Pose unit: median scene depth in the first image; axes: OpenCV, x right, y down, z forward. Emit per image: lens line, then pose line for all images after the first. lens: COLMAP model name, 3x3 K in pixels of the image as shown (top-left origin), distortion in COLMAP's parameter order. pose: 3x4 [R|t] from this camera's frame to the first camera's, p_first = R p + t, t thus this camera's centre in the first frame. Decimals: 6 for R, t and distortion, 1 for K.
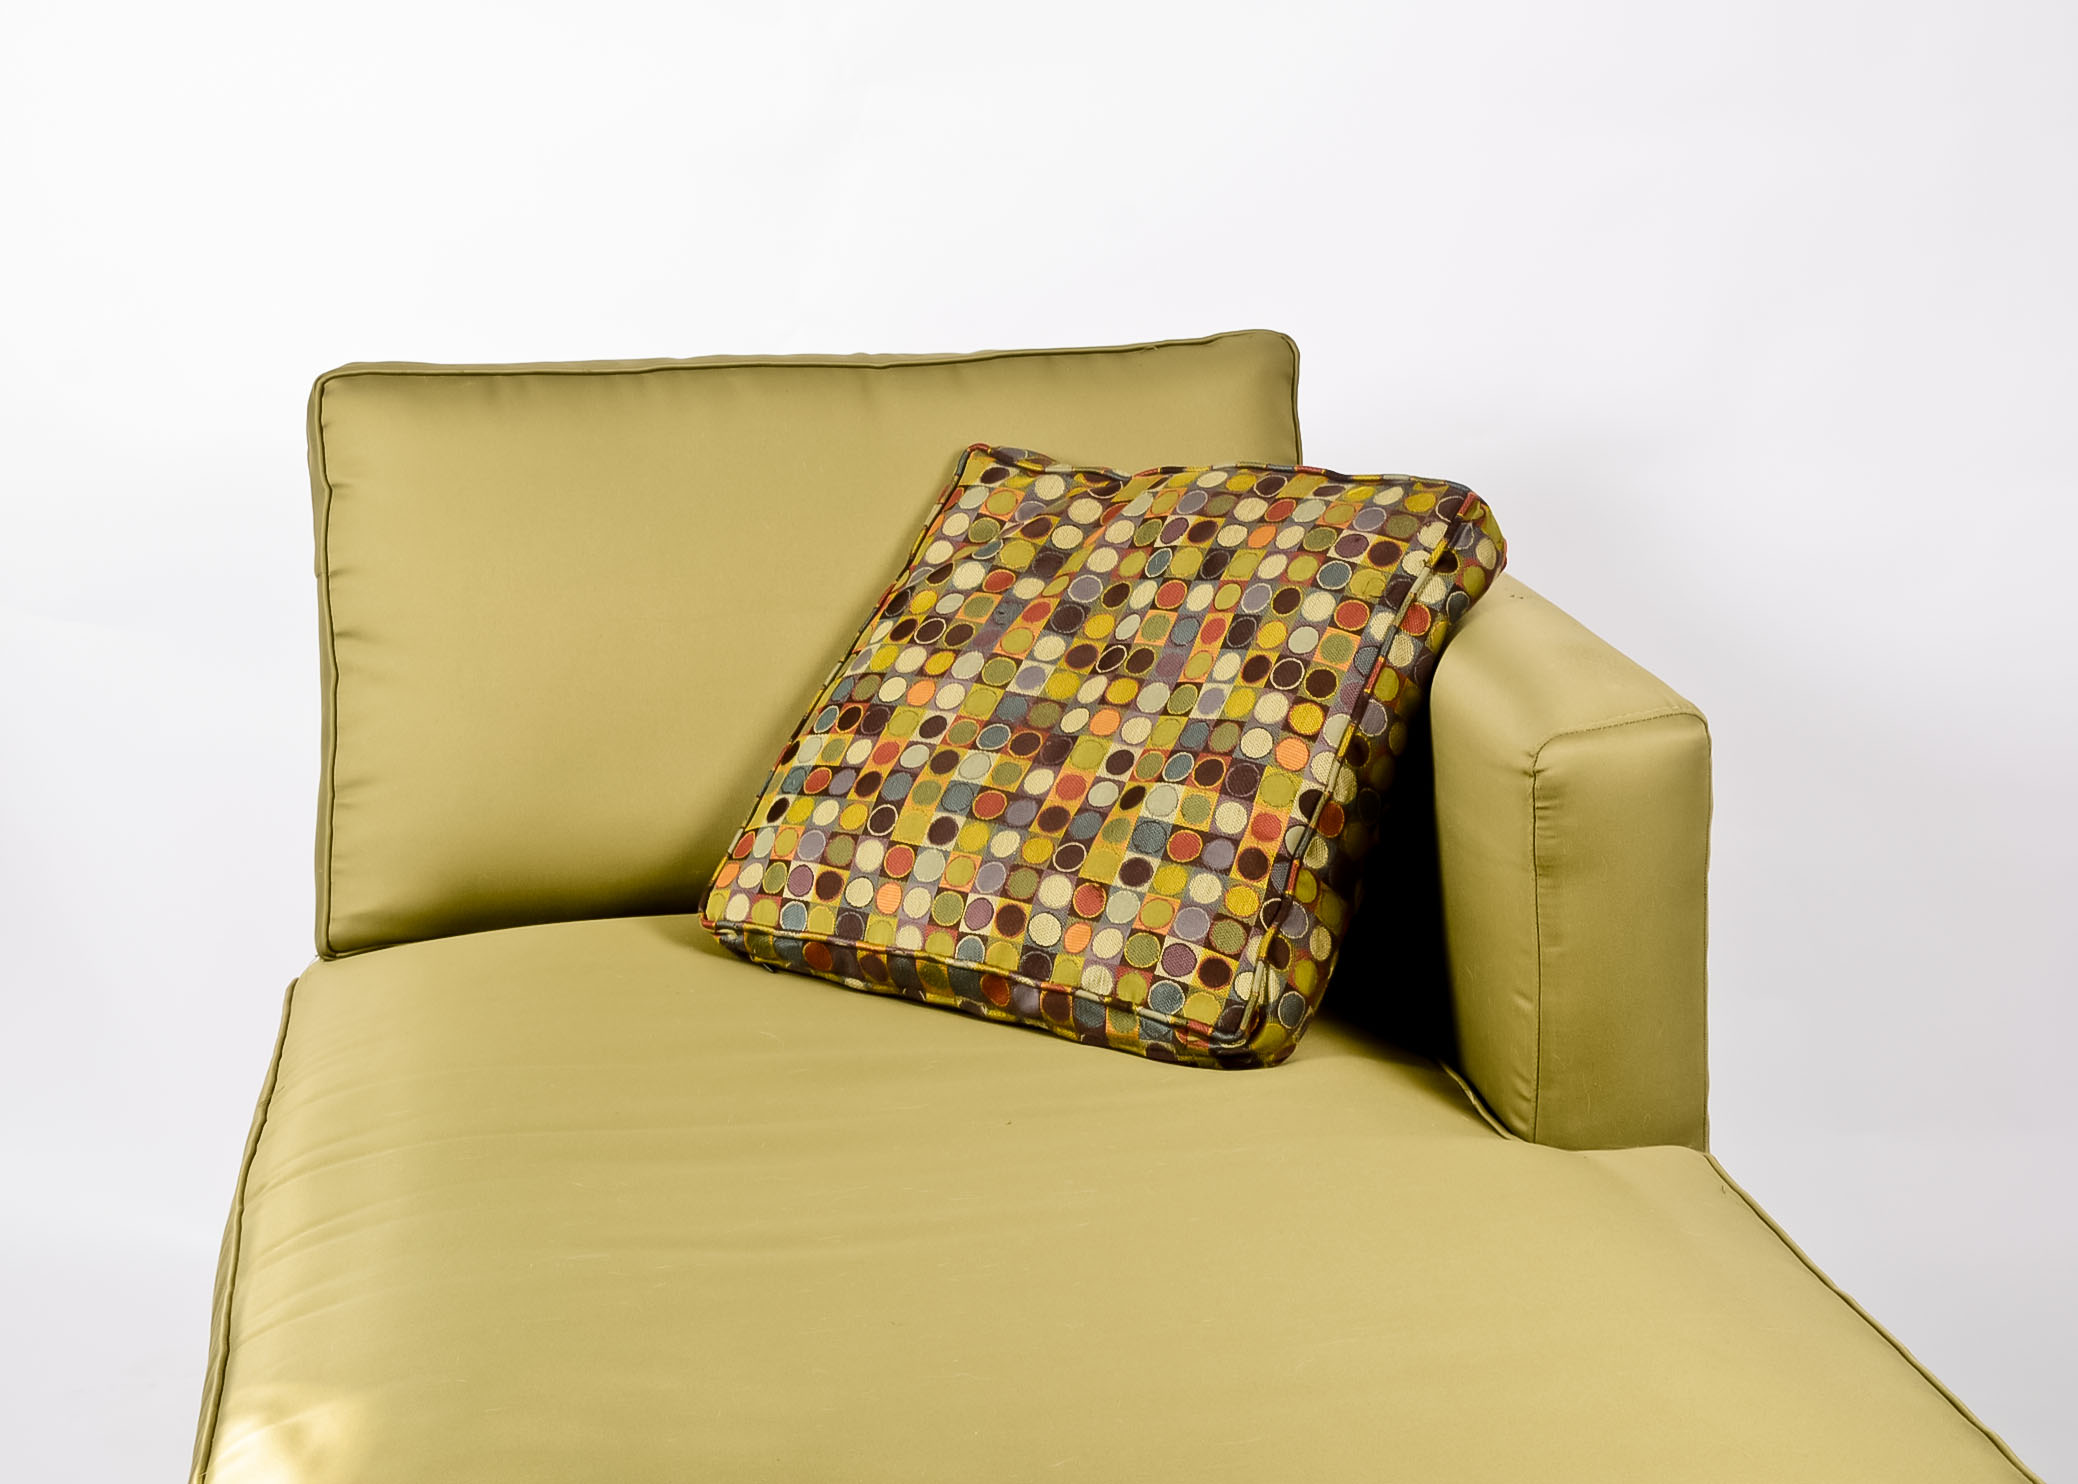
lens RADIAL K [[3324.2, 0, 1037.1], [0, 3324.2, 660.2], [0, 0, 1]] dist [0.124517, -0.012665]
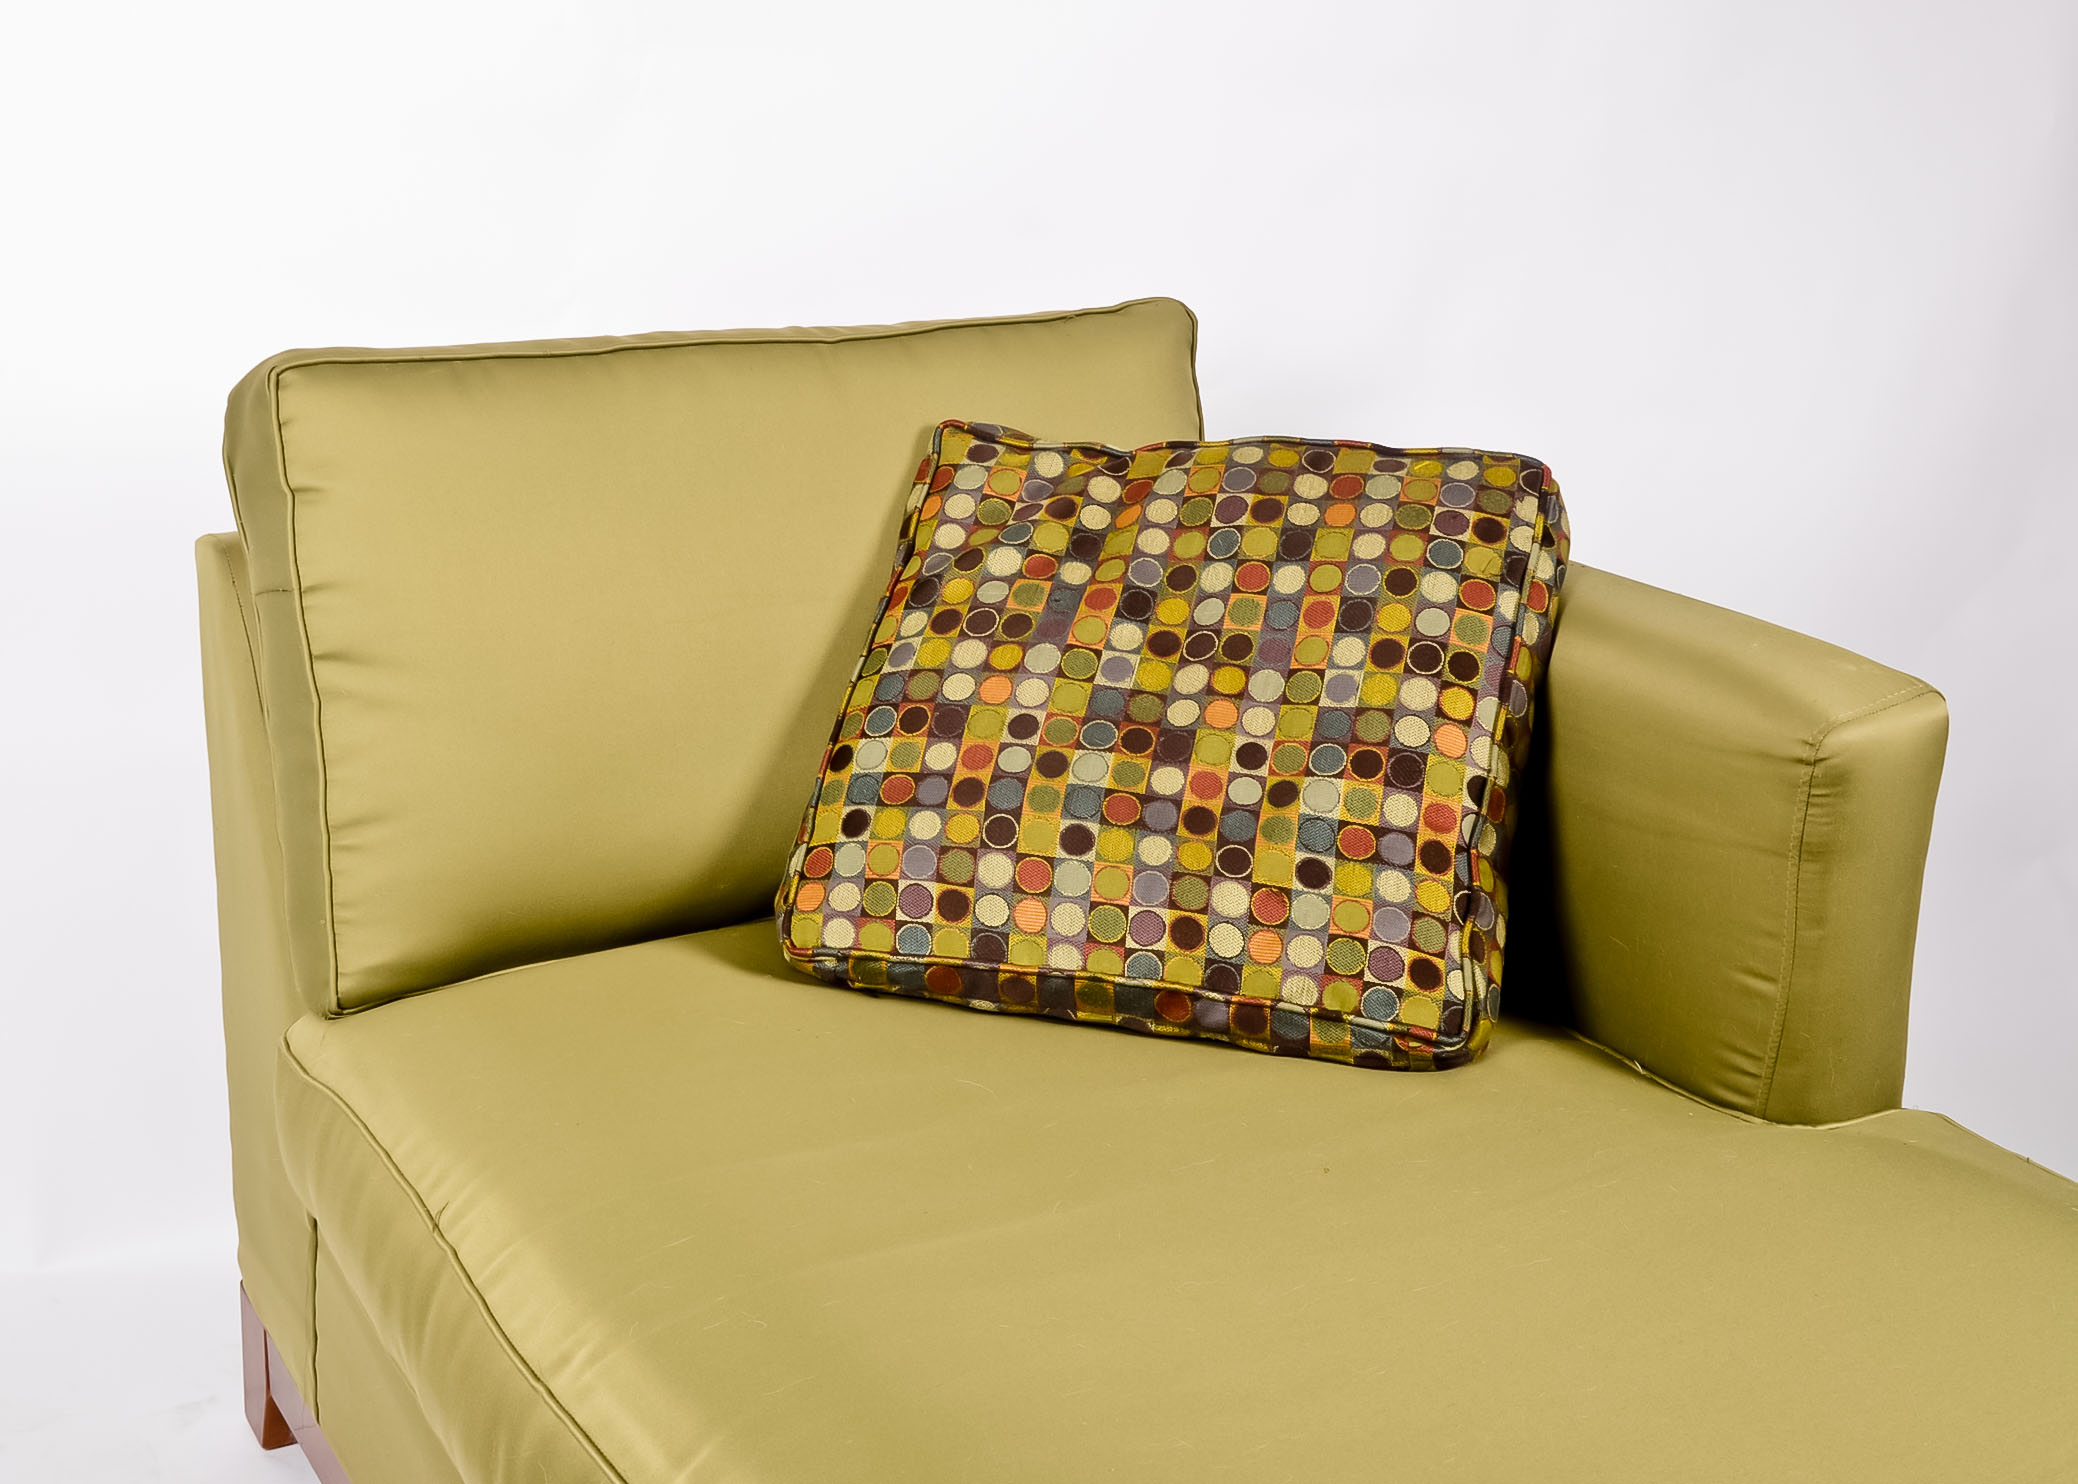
lens RADIAL K [[2558.3, 0, 911.8], [0, 2558.3, 640.5], [0, 0, 1]] dist [-0.021836, -0.003444]
pose [[0.942326, -0.056101, 0.329961, -0.314699], [0.038822, 0.997519, 0.058731, -0.050874], [-0.332437, -0.042534, 0.942166, 0.333247]]
